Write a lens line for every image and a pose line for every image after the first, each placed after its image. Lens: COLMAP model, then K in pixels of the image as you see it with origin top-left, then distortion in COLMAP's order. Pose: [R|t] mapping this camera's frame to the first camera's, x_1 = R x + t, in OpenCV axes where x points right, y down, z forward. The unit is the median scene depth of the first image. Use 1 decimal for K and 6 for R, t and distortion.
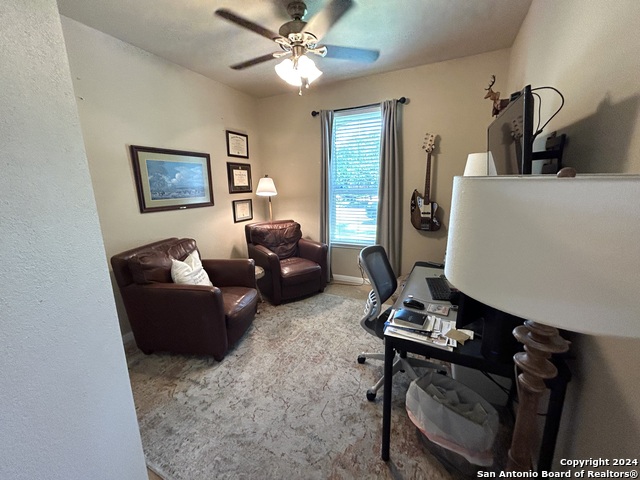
lens RADIAL K [[256.7, 0, 318.3], [0, 256.7, 238.0], [0, 0, 1]] dist [0.003534, -0.001019]
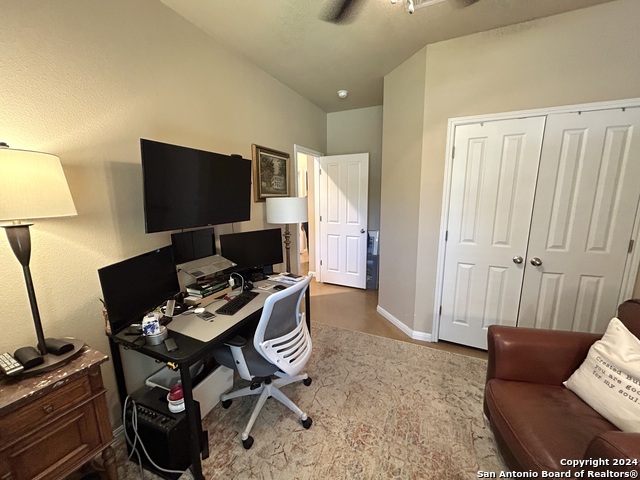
lens RADIAL K [[256.7, 0, 319.7], [0, 256.7, 241.6], [0, 0, 1]] dist [0.003534, -0.001019]
pose [[-0.999233, 0.036298, -0.014666, 0.127222], [0.028296, 0.928525, 0.370190, -0.349916], [0.027055, 0.369491, -0.928840, 1.619160]]
